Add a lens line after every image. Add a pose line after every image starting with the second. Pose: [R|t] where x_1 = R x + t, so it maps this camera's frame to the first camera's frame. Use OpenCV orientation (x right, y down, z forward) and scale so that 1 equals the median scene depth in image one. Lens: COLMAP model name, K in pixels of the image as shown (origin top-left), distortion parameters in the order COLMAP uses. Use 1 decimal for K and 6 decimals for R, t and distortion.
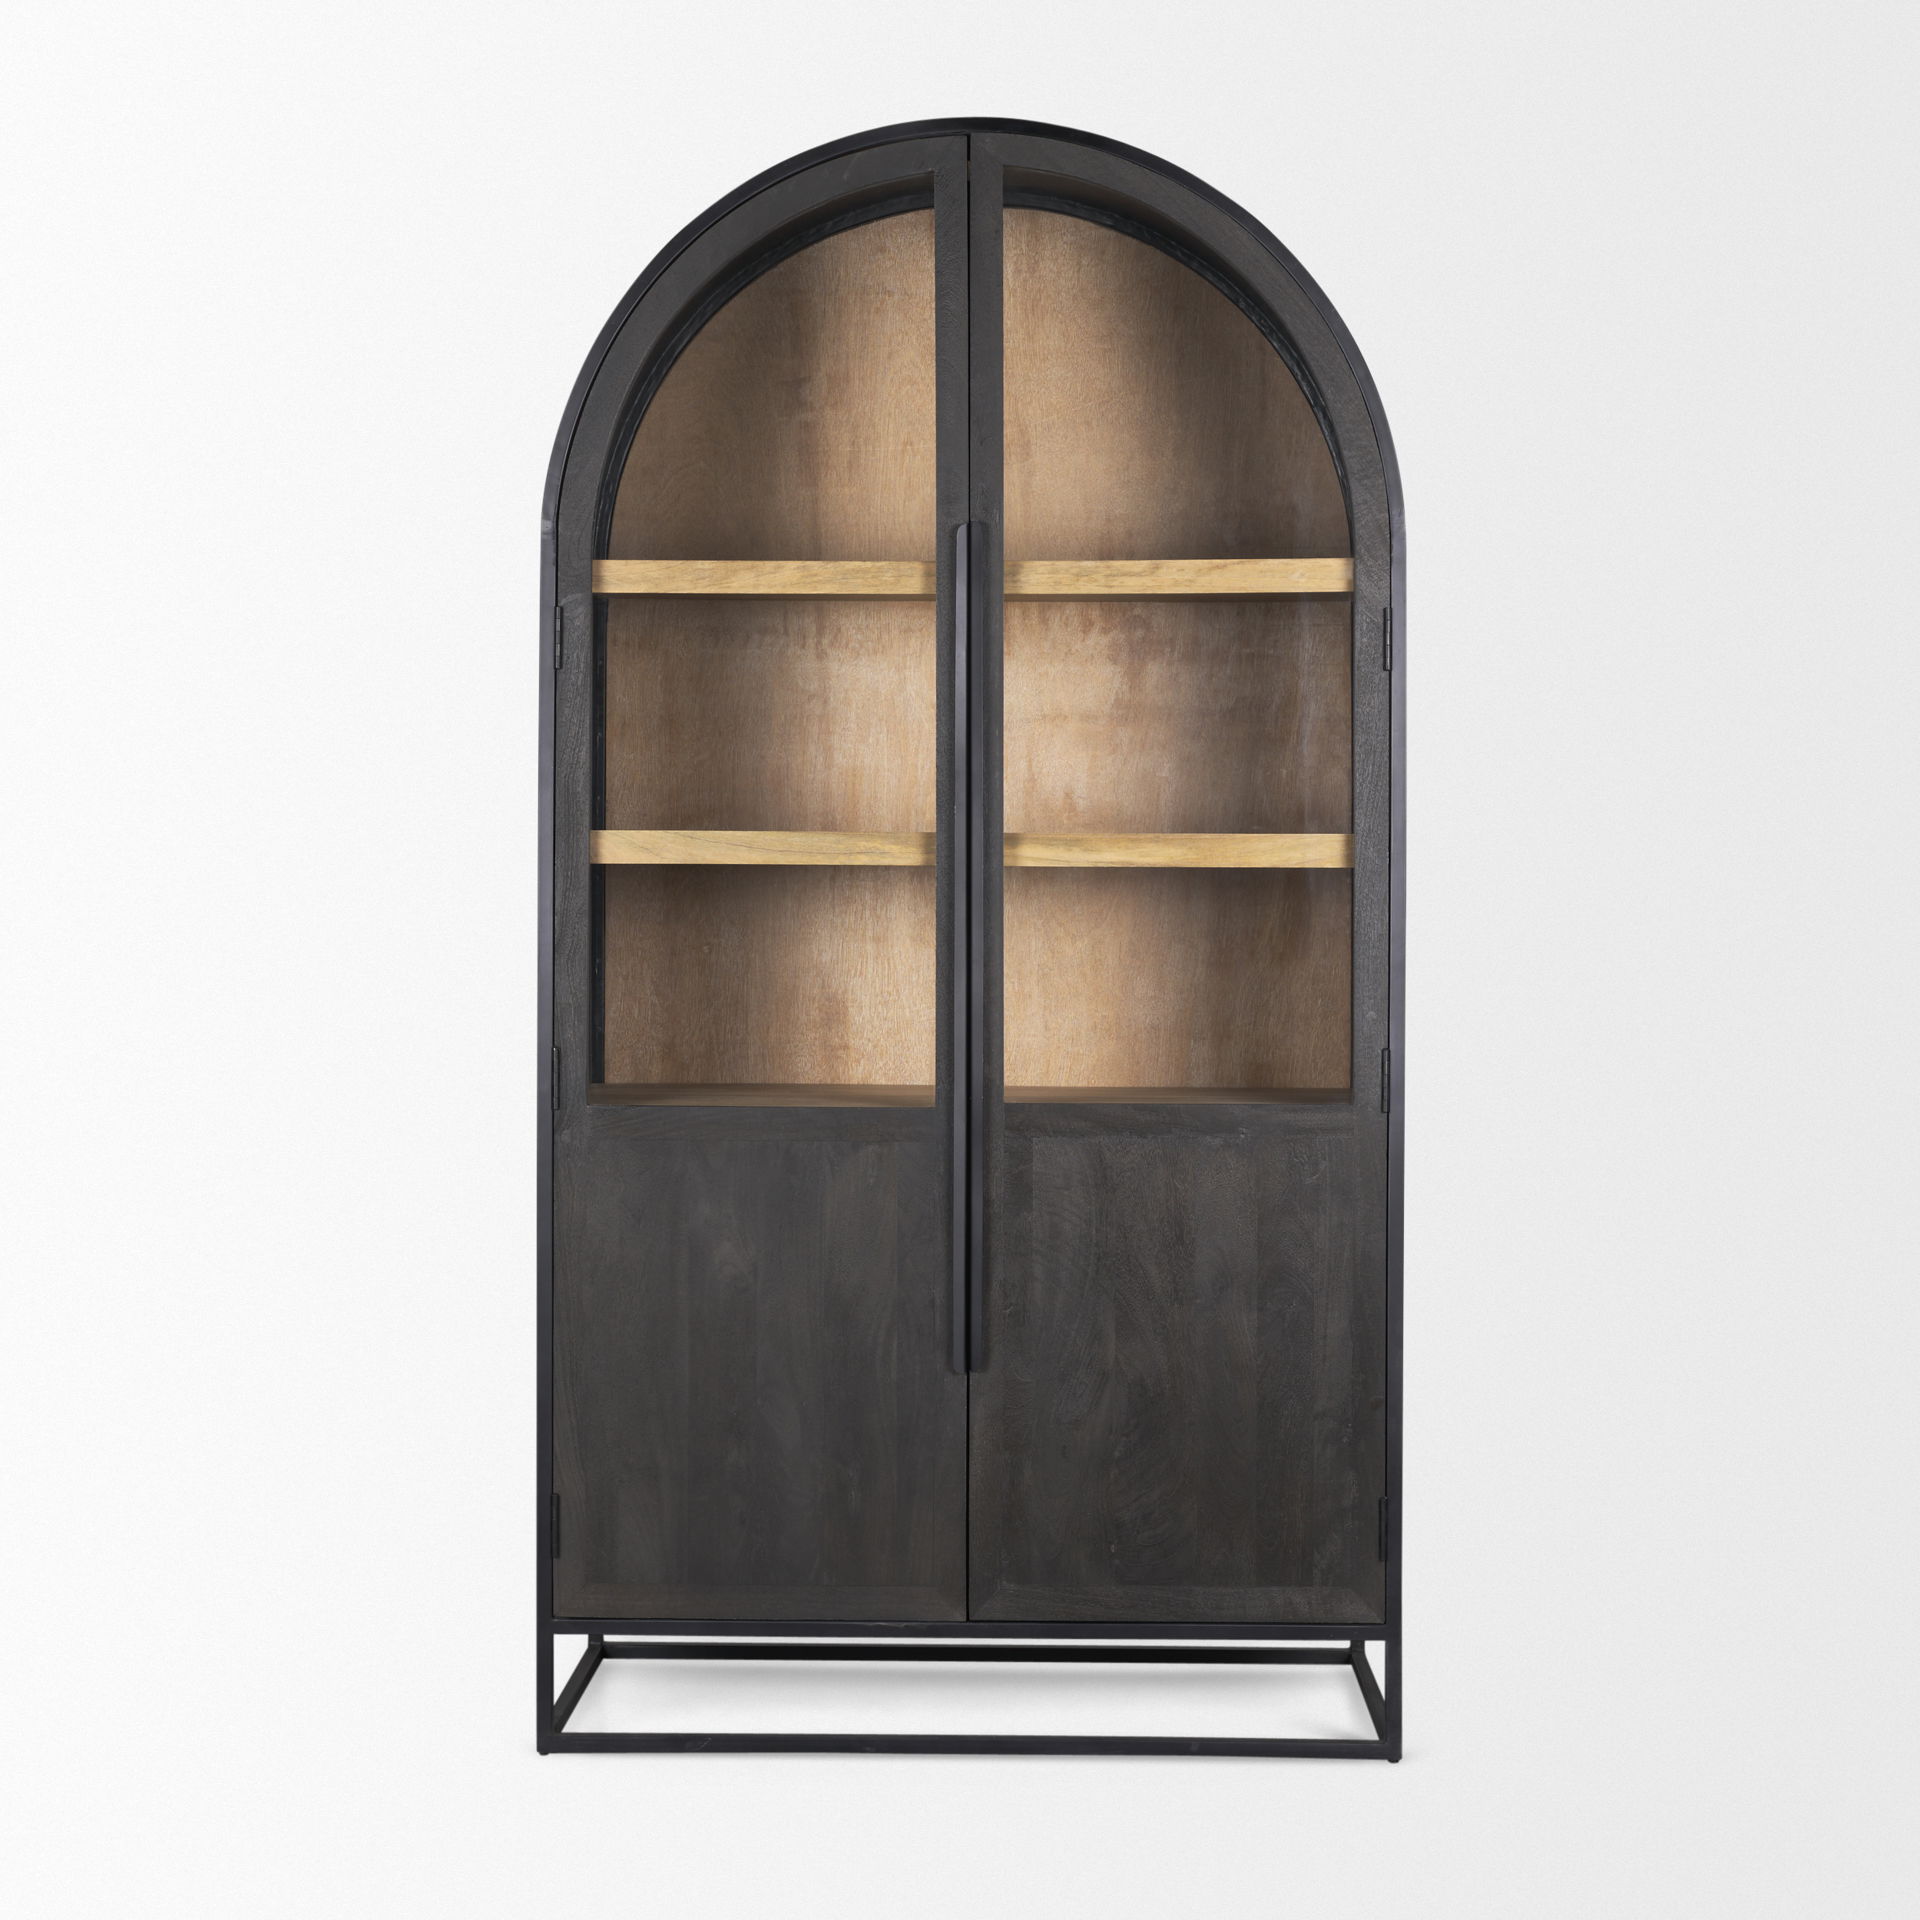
lens RADIAL K [[3137.5, 0, 890.8], [0, 3137.5, 900.0], [0, 0, 1]] dist [-0.031792, -0.111315]
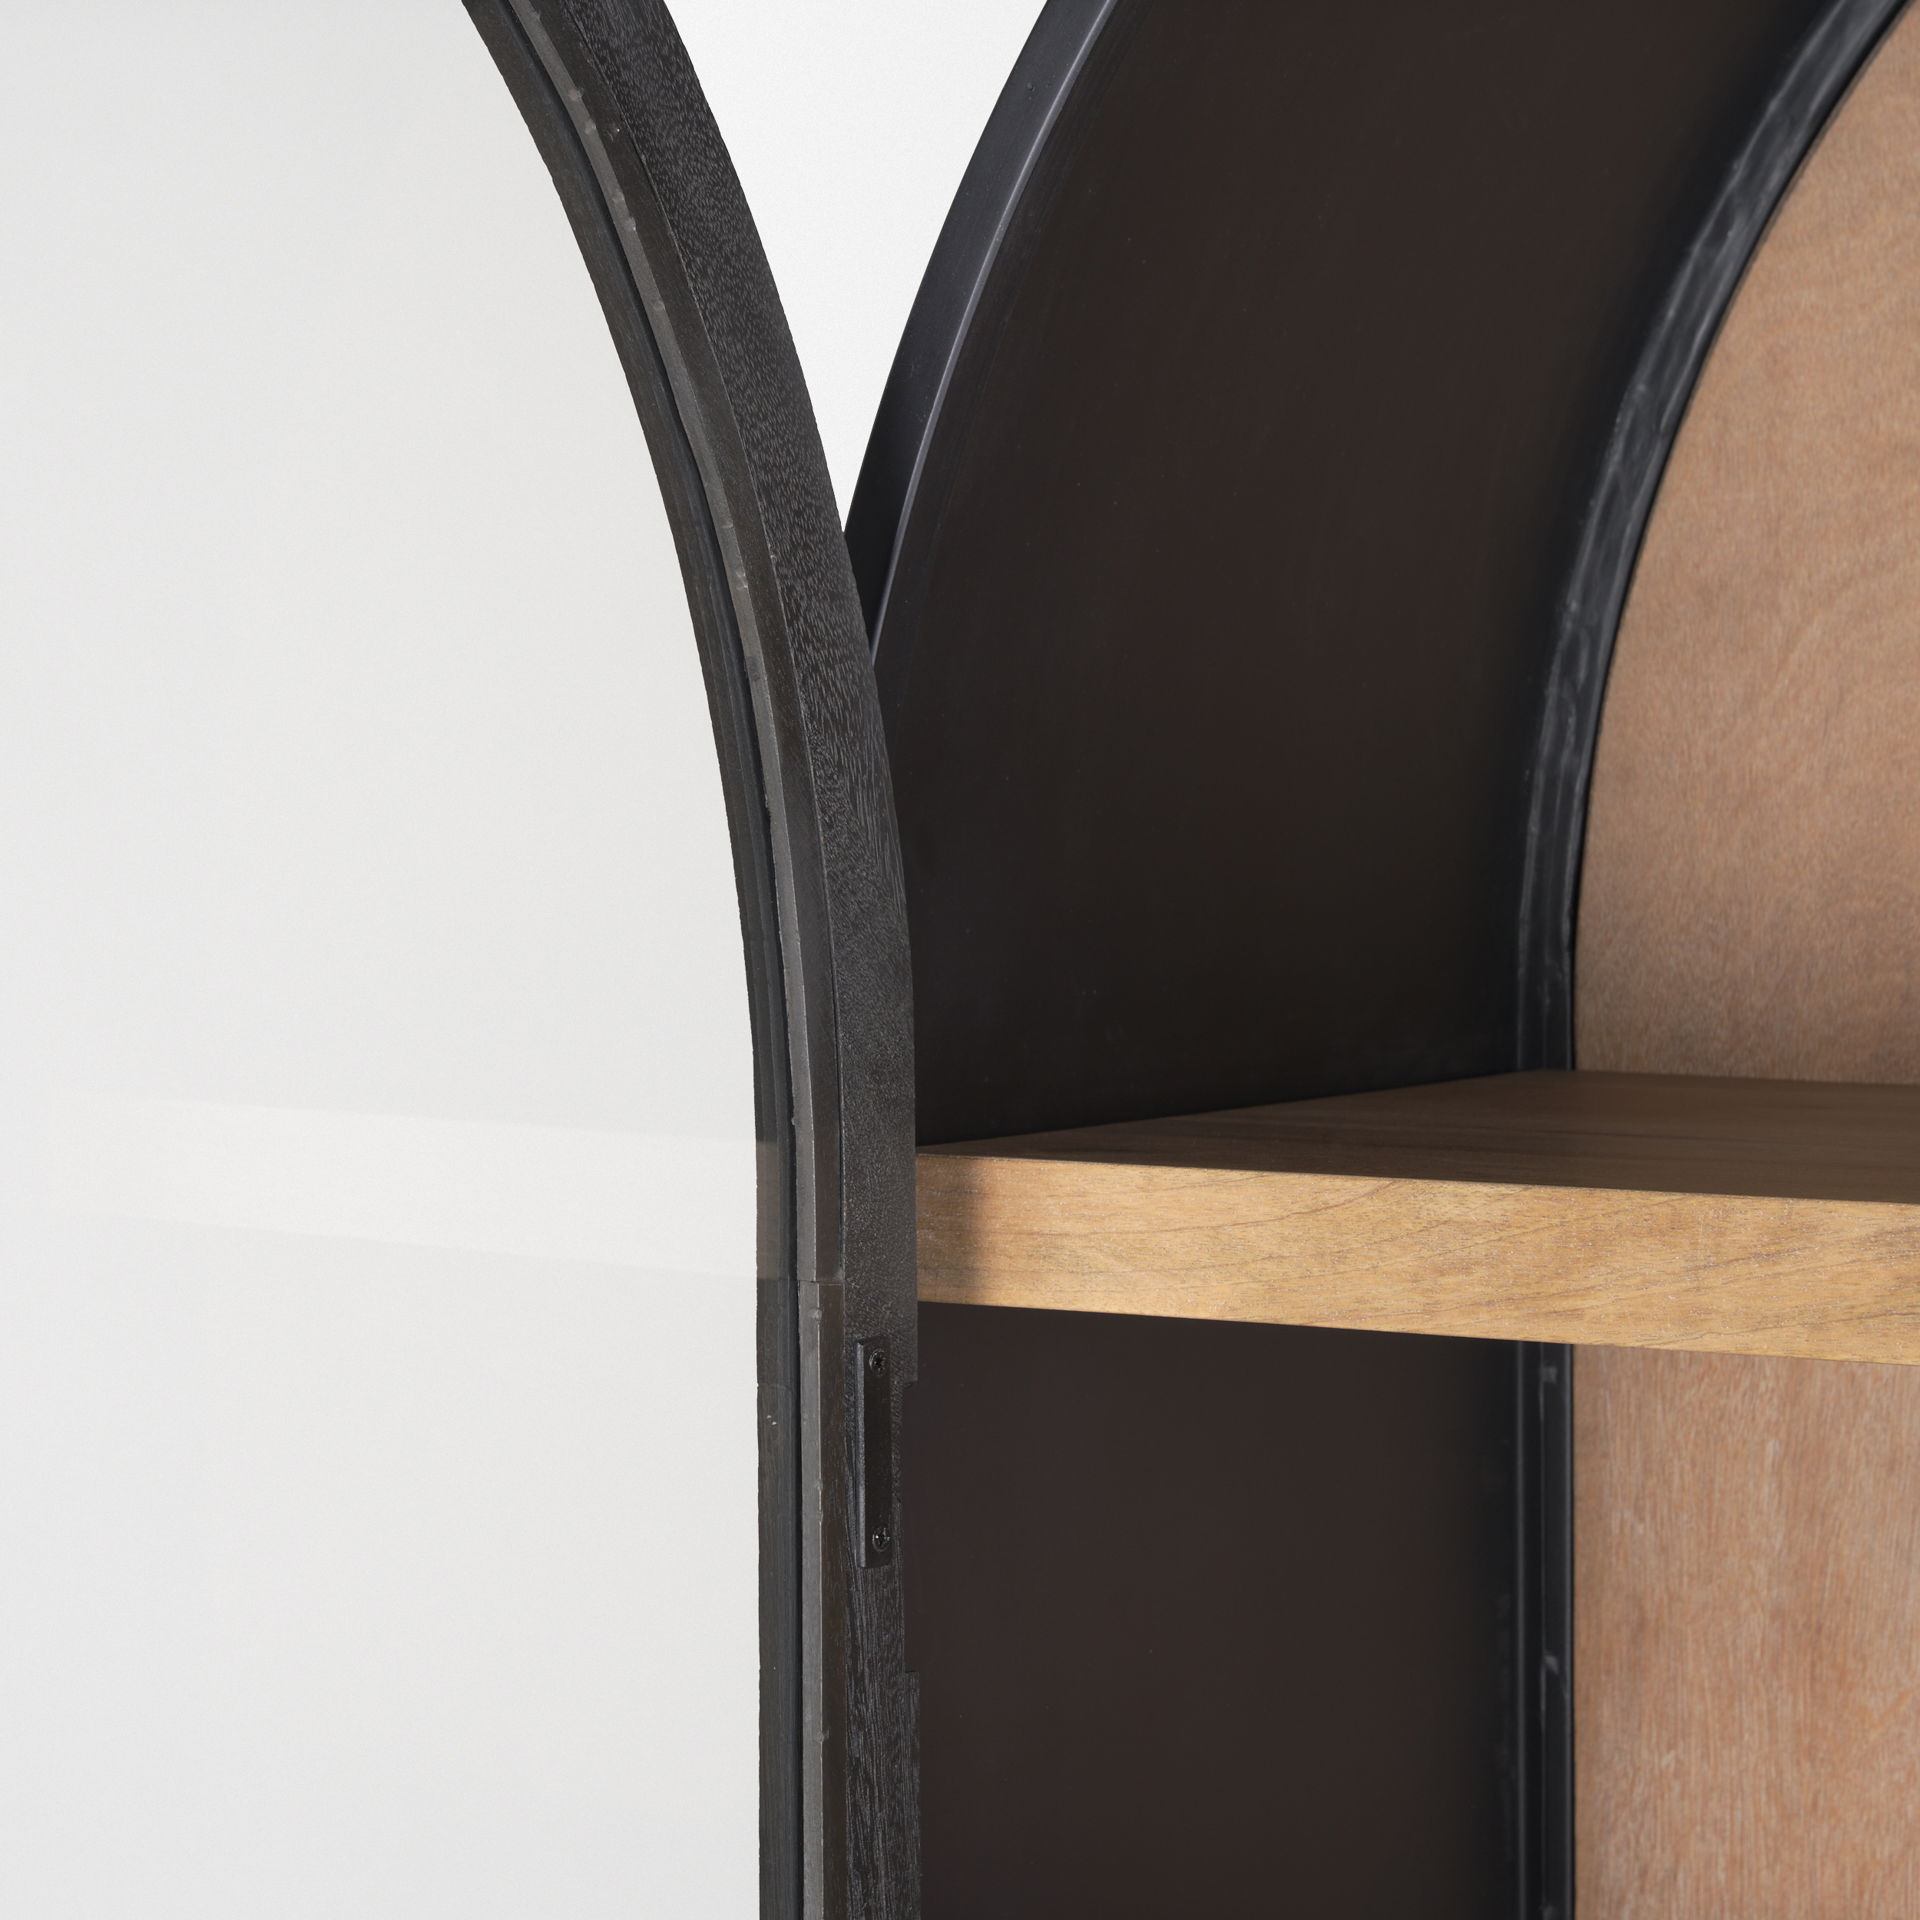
lens RADIAL K [[5496.3, 0, 960.0], [0, 5496.3, 960.0], [0, 0, 1]] dist [-0.028116, -0.058537]
pose [[0.857928, 0.009875, -0.513675, 0.099575], [0.005093, 0.999603, 0.027723, -0.133581], [0.513745, -0.026400, 0.857537, 0.670100]]
